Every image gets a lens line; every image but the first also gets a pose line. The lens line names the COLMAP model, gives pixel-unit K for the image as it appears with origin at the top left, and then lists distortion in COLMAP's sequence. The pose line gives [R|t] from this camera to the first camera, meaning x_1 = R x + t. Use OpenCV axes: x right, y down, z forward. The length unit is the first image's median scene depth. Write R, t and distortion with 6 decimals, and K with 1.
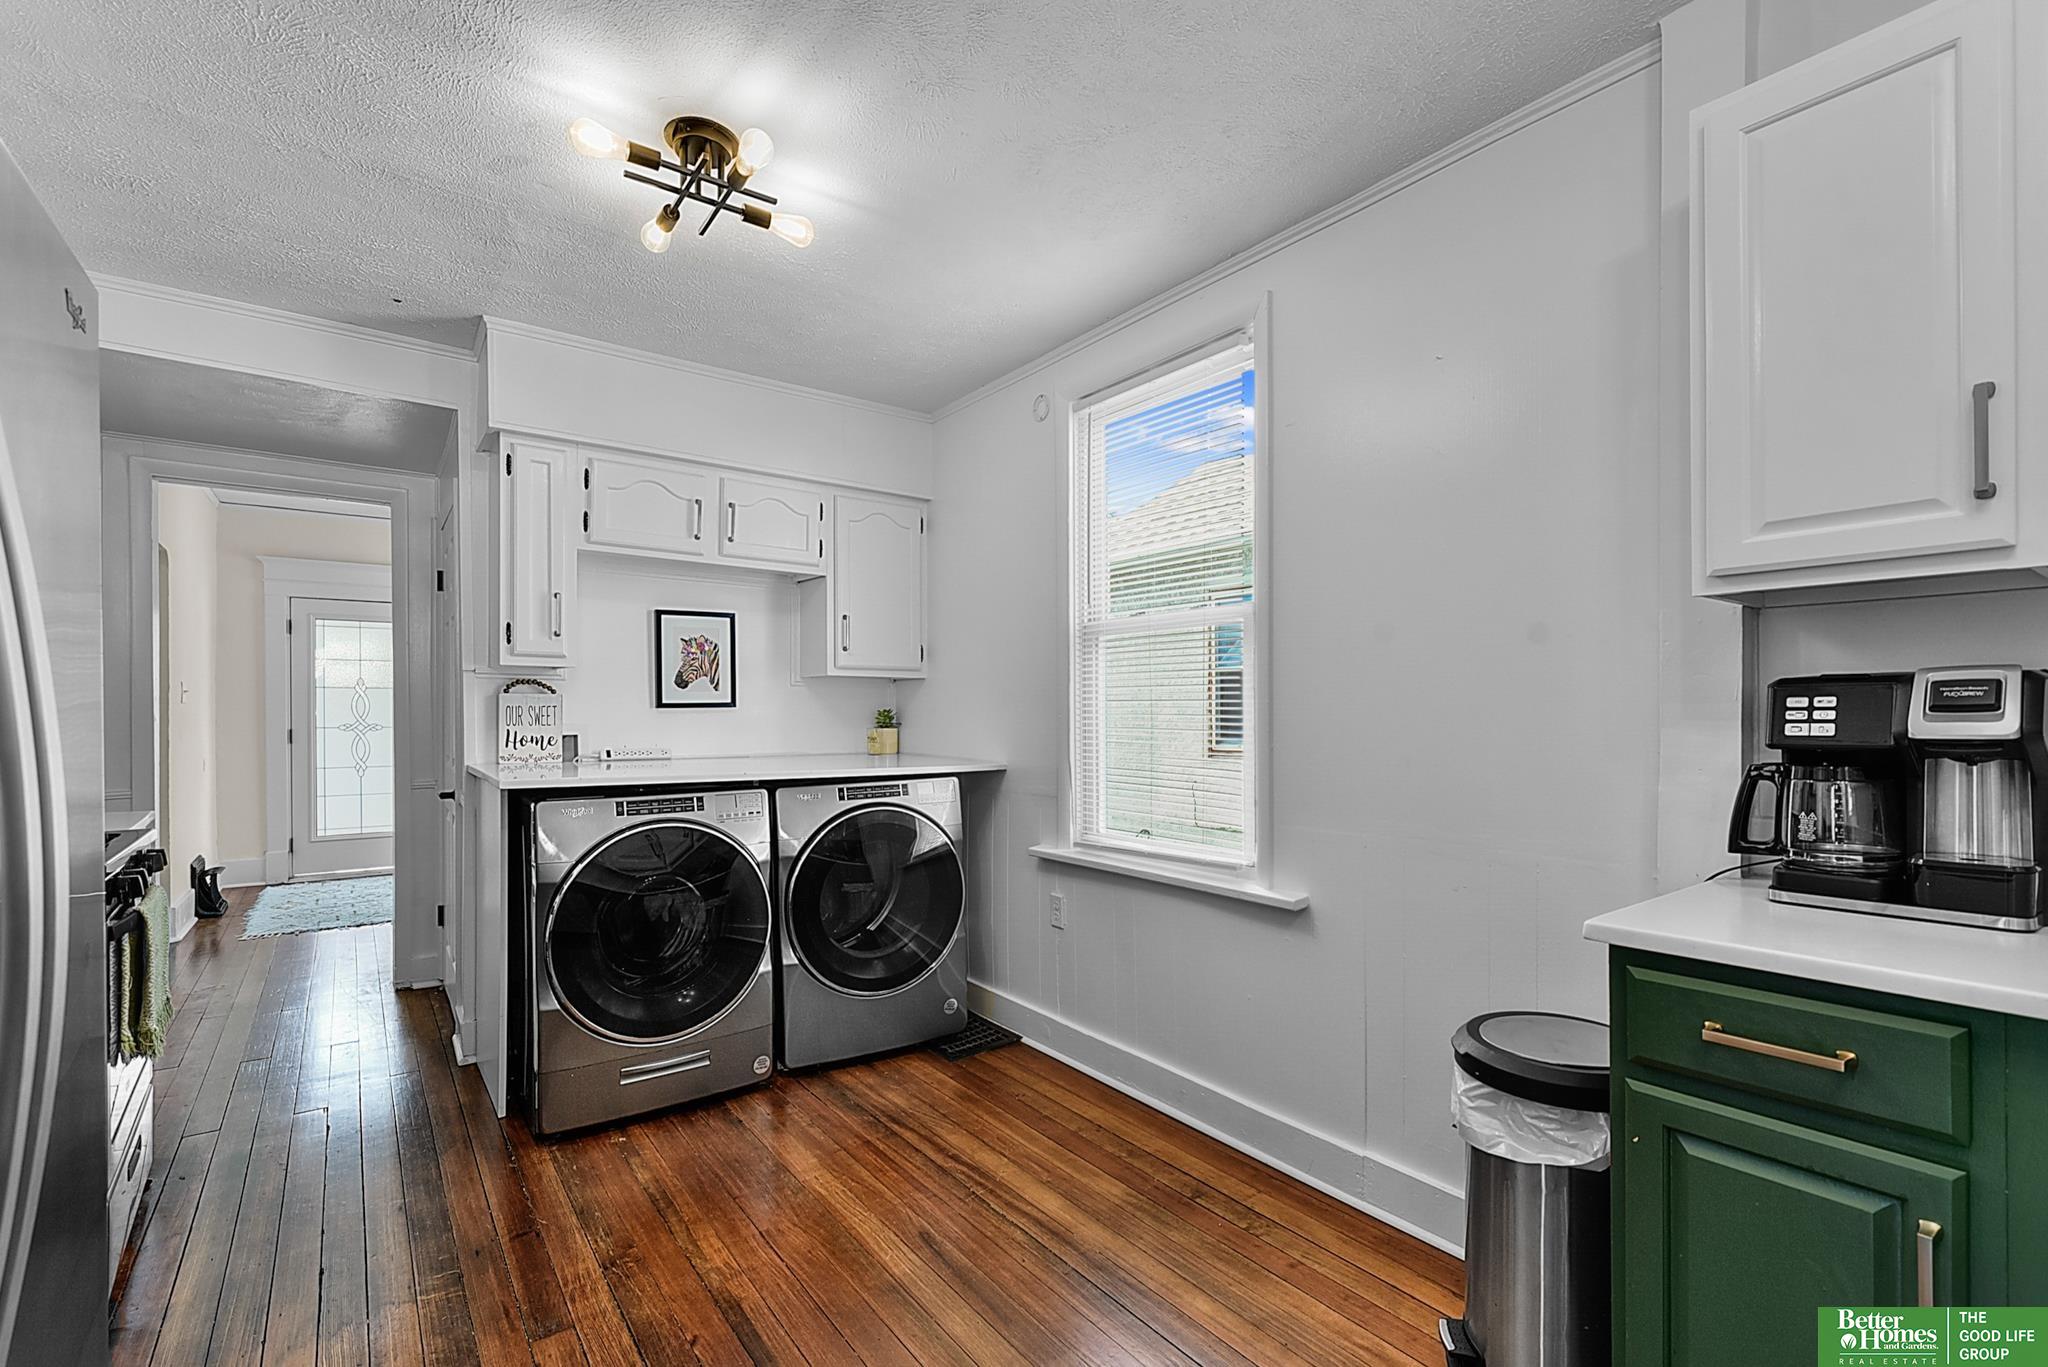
lens RADIAL K [[918.0, 0, 1024.5], [0, 918.0, 714.6], [0, 0, 1]] dist [0.012037, -0.008602]
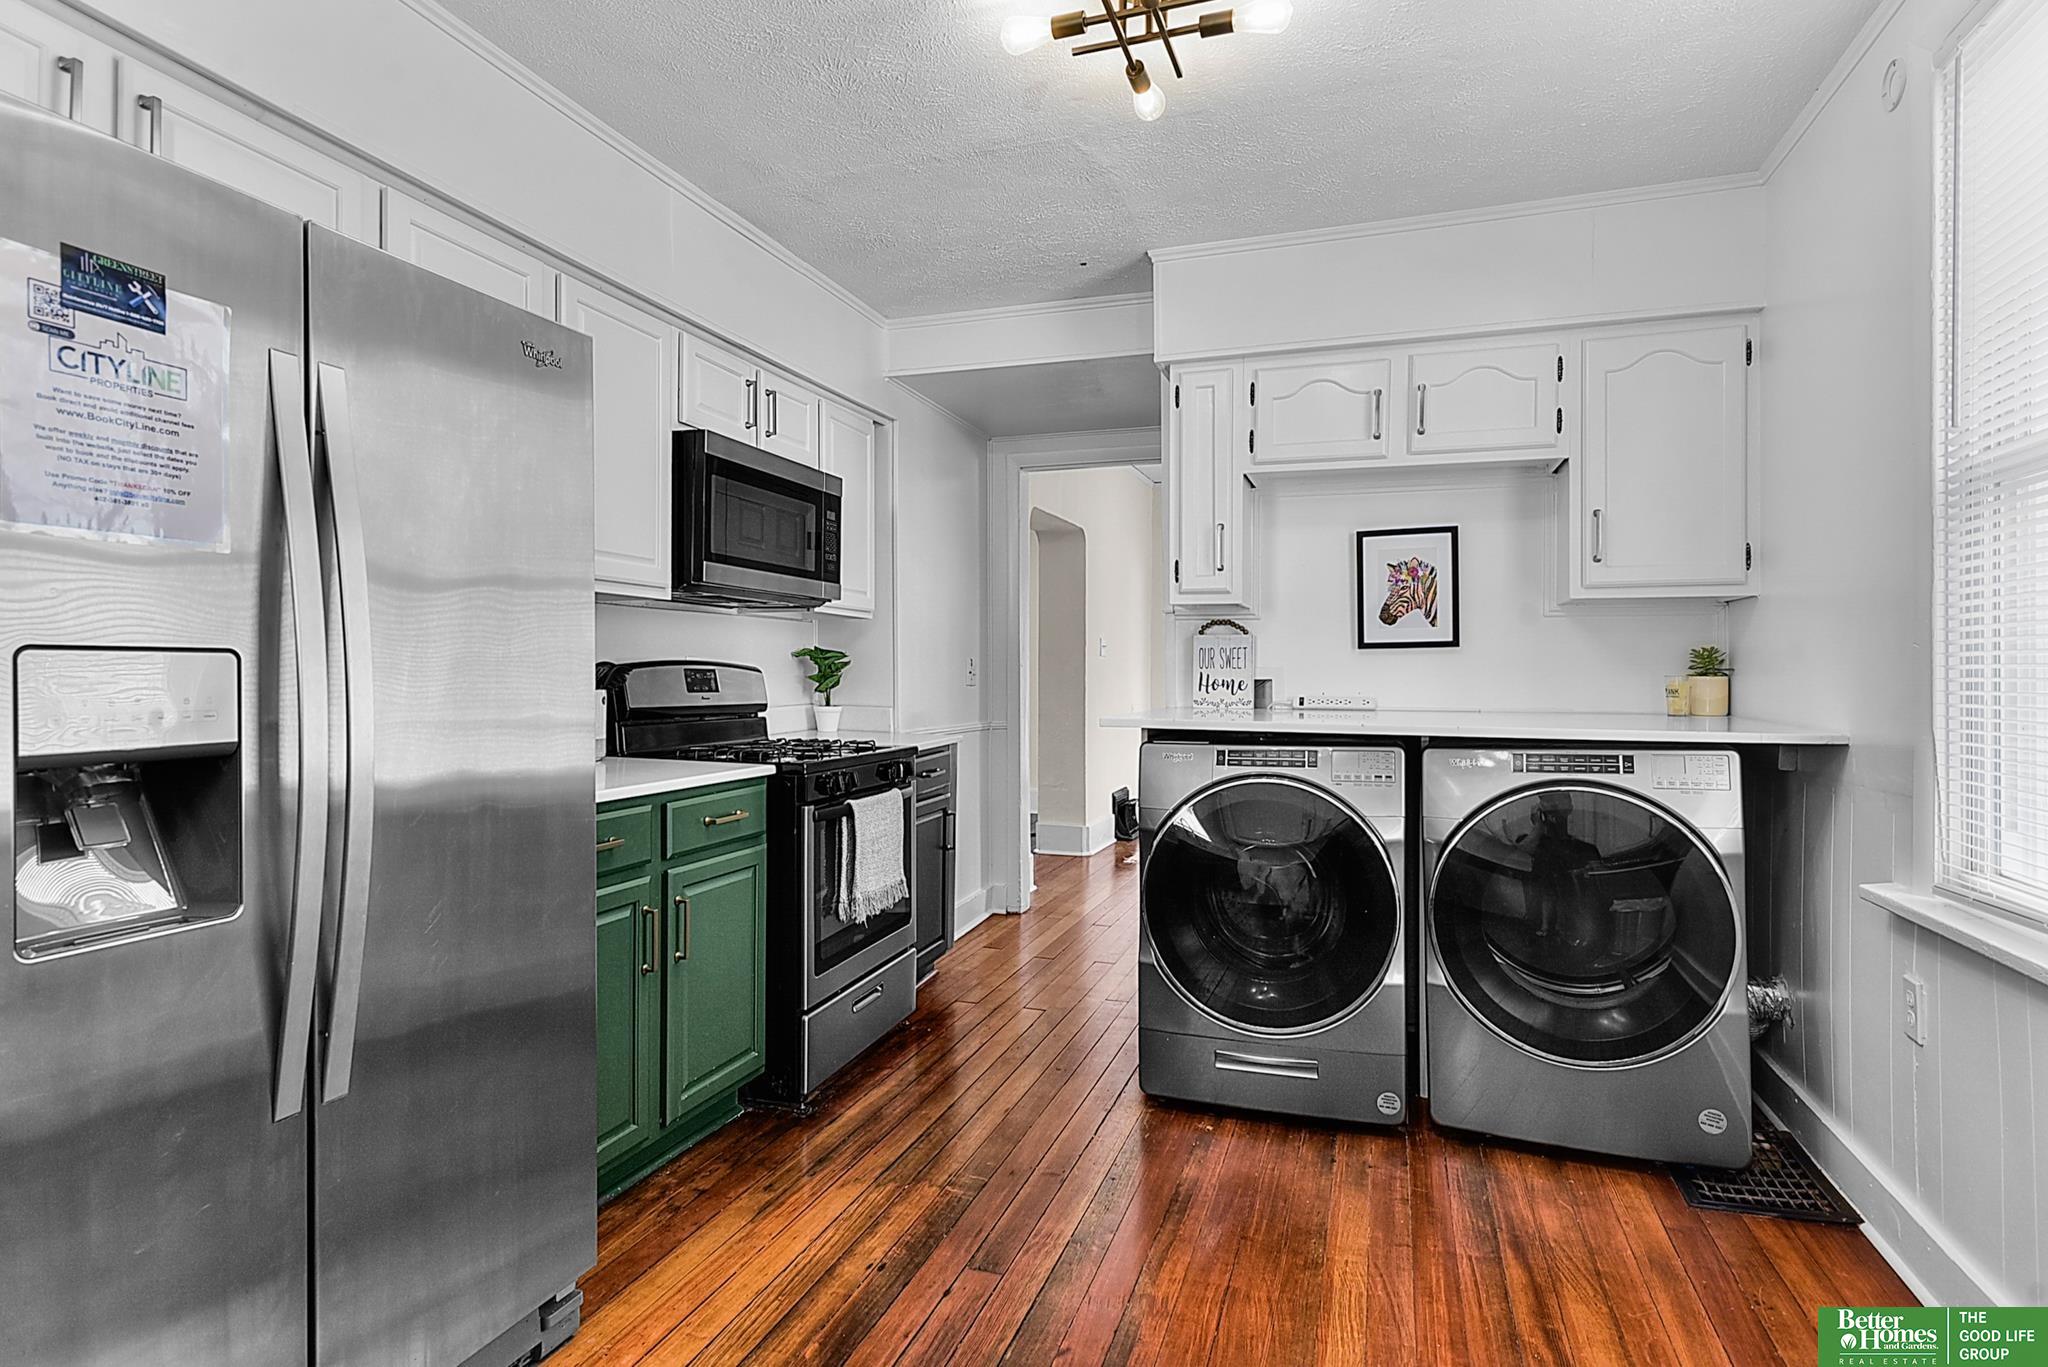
lens RADIAL K [[1065.4, 0, 1027.3], [0, 1065.4, 677.1], [0, 0, 1]] dist [0.001733, -0.000532]
pose [[0.570117, 0.003401, -0.821556, 0.281100], [-0.003584, 0.999992, 0.001652, 0.022370], [0.821556, 0.002003, 0.570125, 0.244045]]
